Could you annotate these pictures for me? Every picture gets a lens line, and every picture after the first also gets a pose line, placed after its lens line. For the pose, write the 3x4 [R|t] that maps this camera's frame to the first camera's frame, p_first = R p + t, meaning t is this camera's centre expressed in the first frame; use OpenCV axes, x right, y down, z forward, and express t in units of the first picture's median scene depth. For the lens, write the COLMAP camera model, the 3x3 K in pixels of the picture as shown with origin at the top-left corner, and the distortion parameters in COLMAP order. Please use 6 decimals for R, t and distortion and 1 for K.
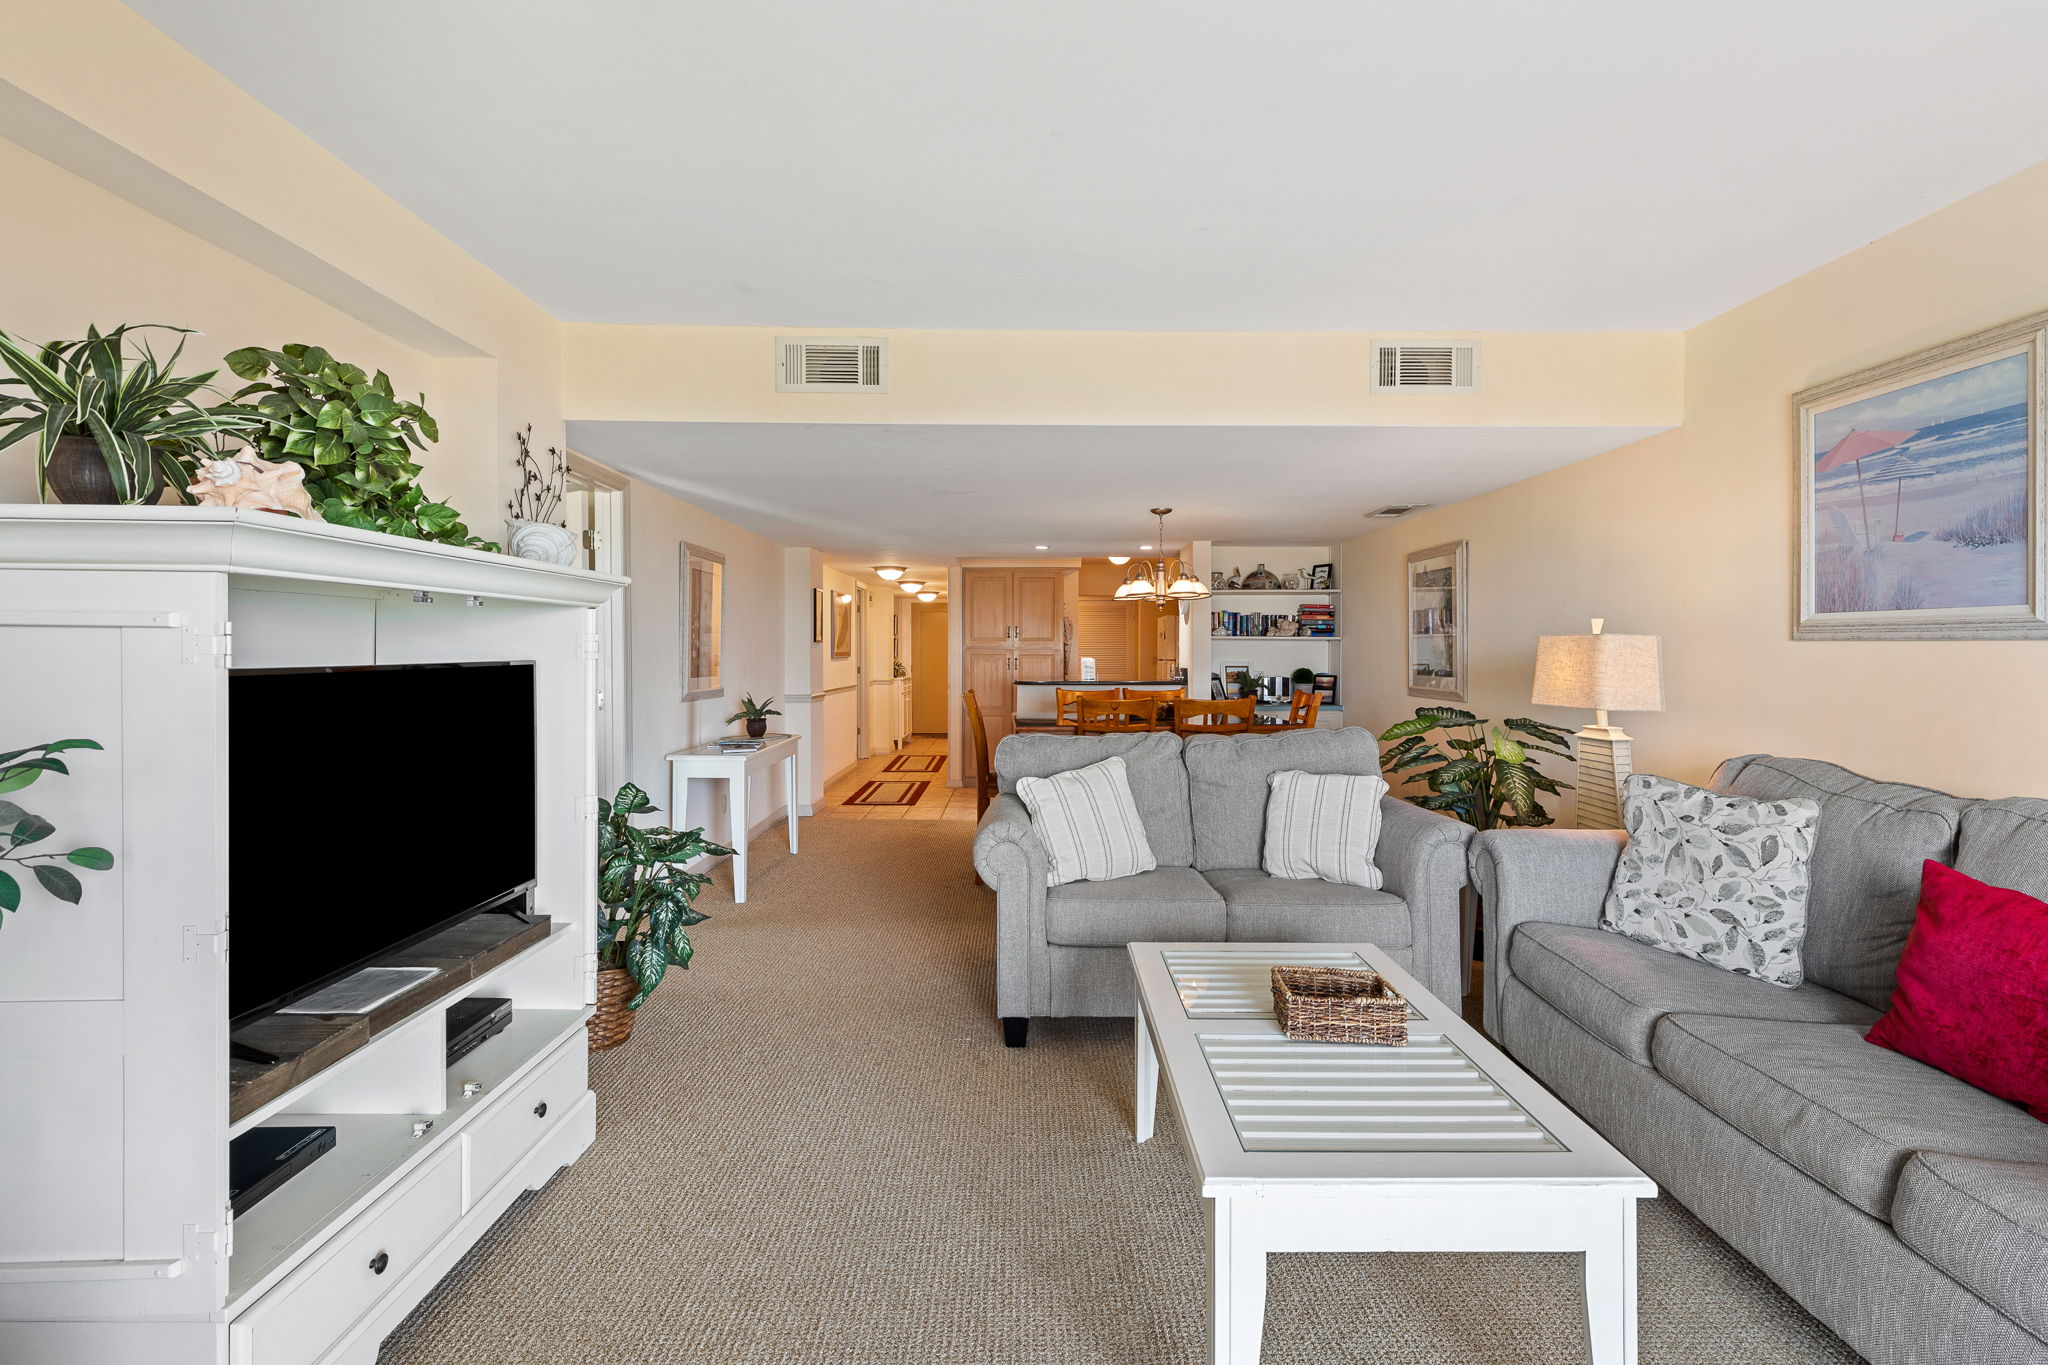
lens RADIAL K [[927.7, 0, 1034.8], [0, 927.7, 648.0], [0, 0, 1]] dist [0.001631, -0.000040]
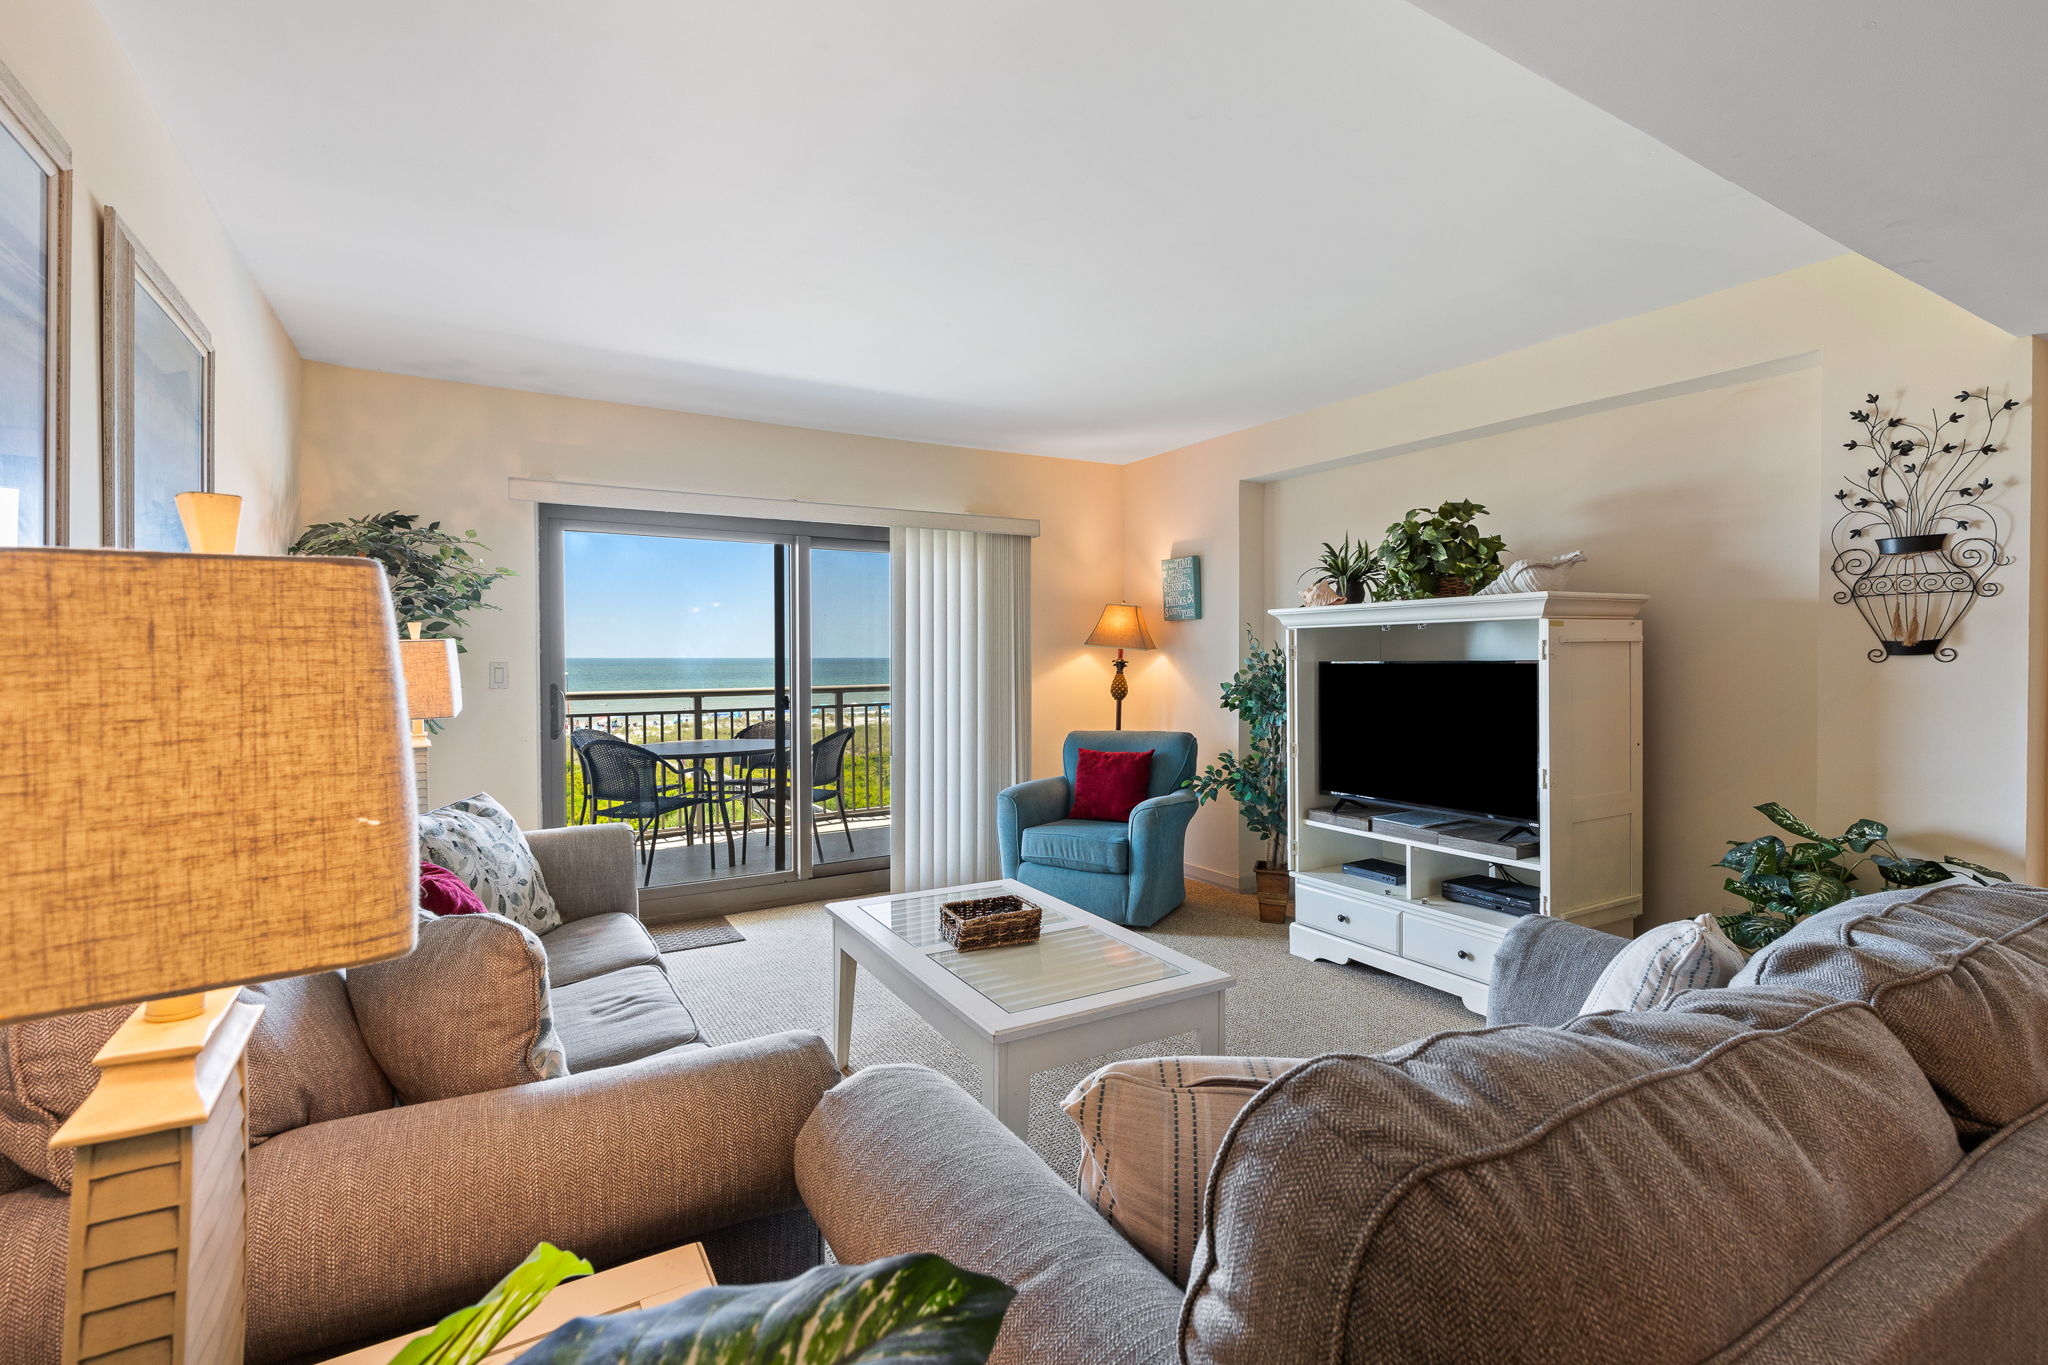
lens RADIAL K [[922.5, 0, 1029.6], [0, 922.5, 662.6], [0, 0, 1]] dist [0.005182, -0.004537]
pose [[-0.865202, 0.004769, -0.501400, 0.679532], [0.004656, 0.999988, 0.001477, 0.009673], [0.501401, -0.001056, -0.865214, 1.566564]]
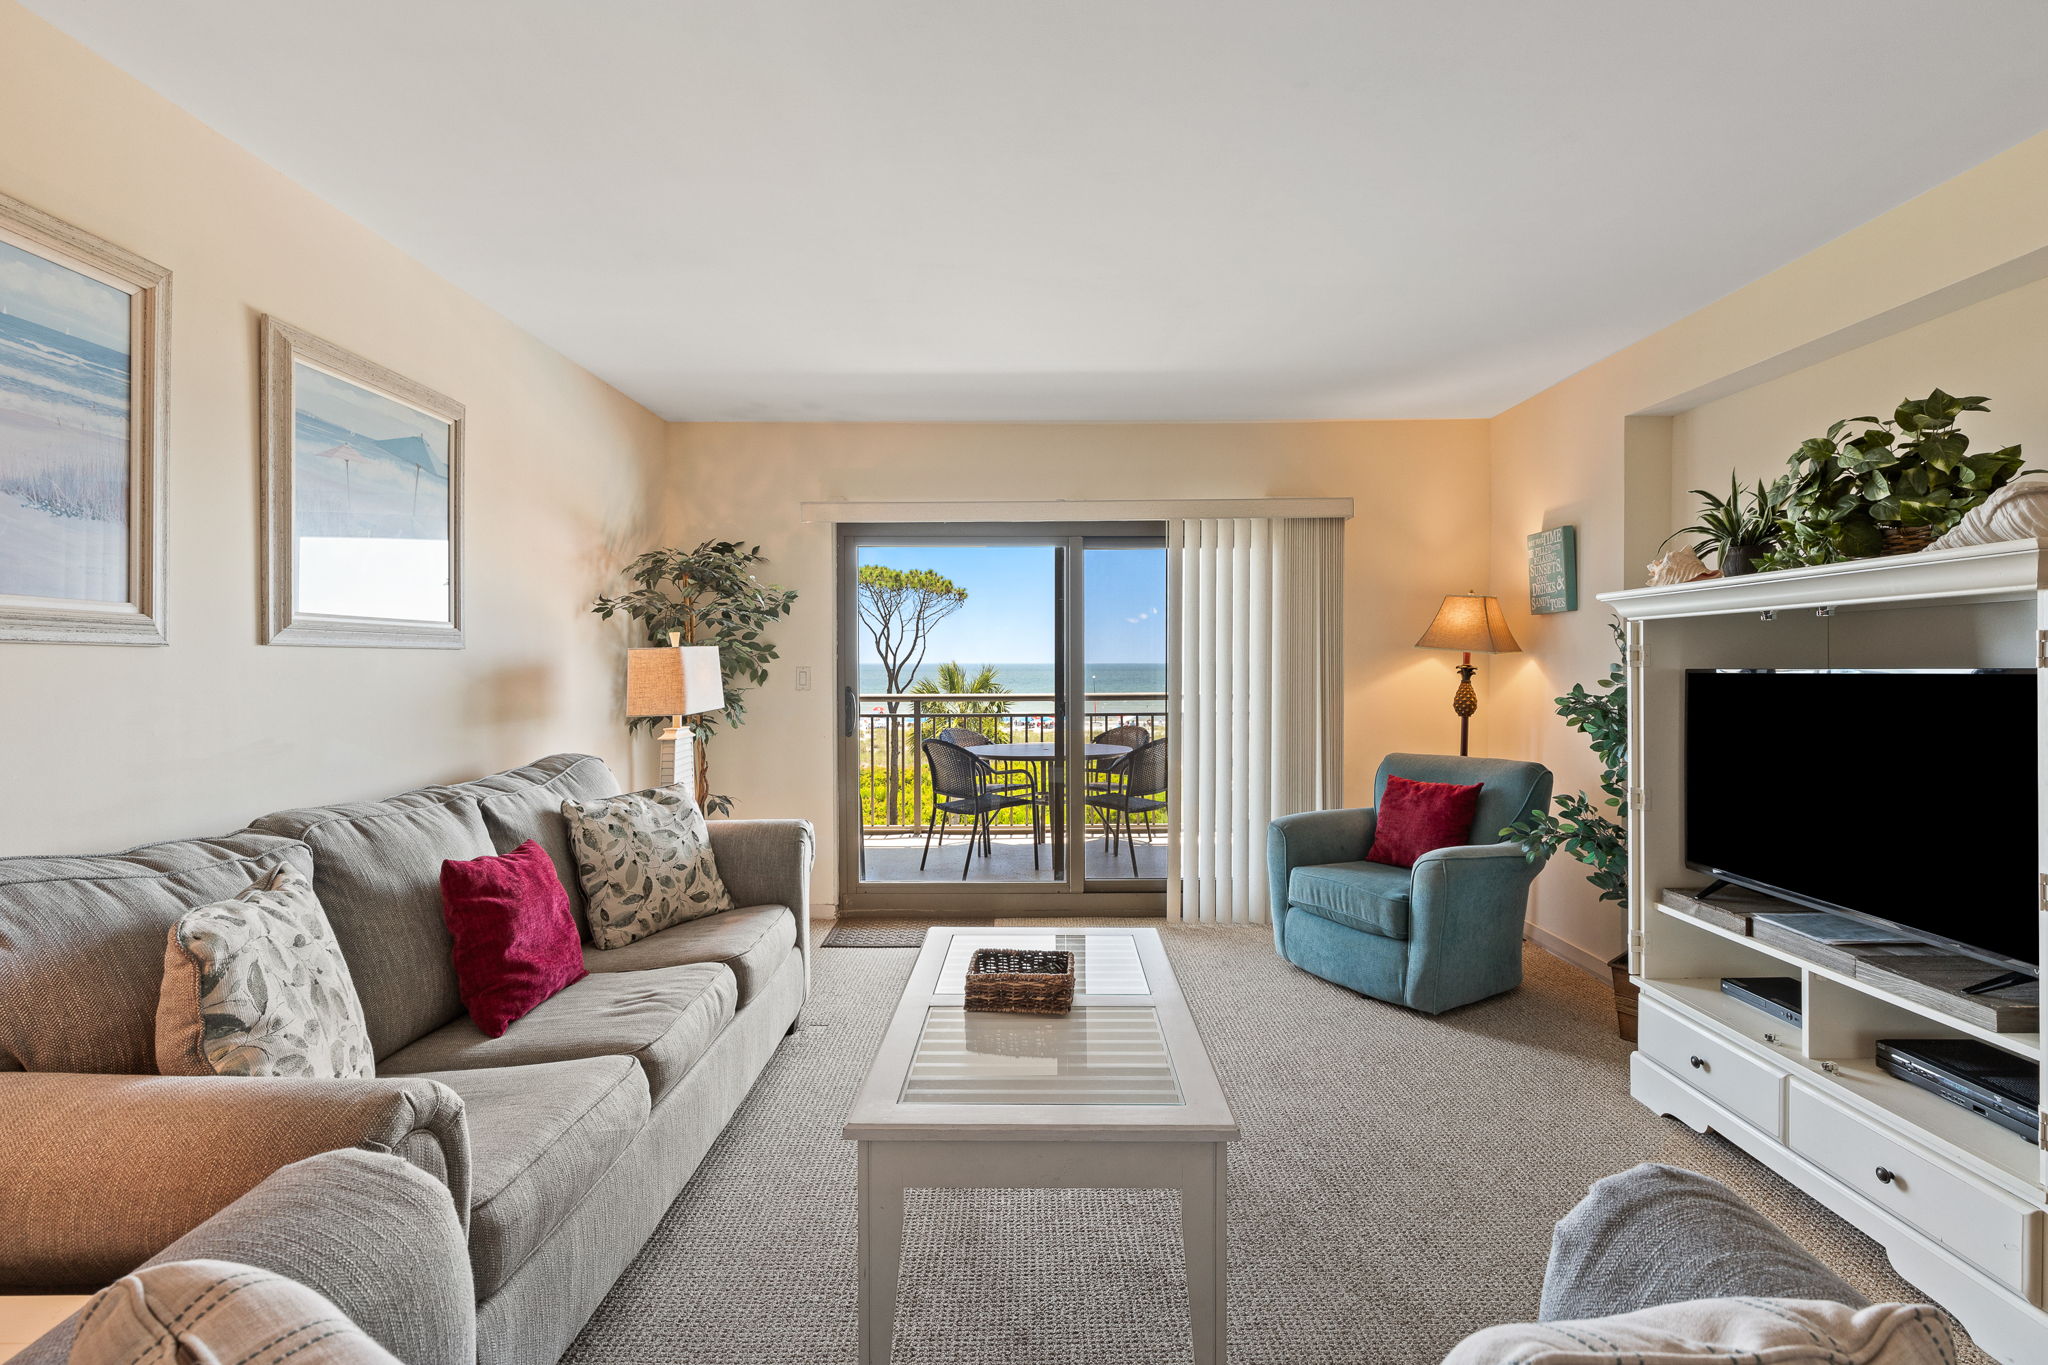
lens RADIAL K [[915.0, 0, 1031.4], [0, 915.0, 669.2], [0, 0, 1]] dist [0.002118, -0.000014]
pose [[-0.999902, 0.001432, 0.013907, 0.217830], [0.001451, 0.999998, 0.001348, 0.010060], [-0.013905, 0.001368, -0.999902, 1.507827]]
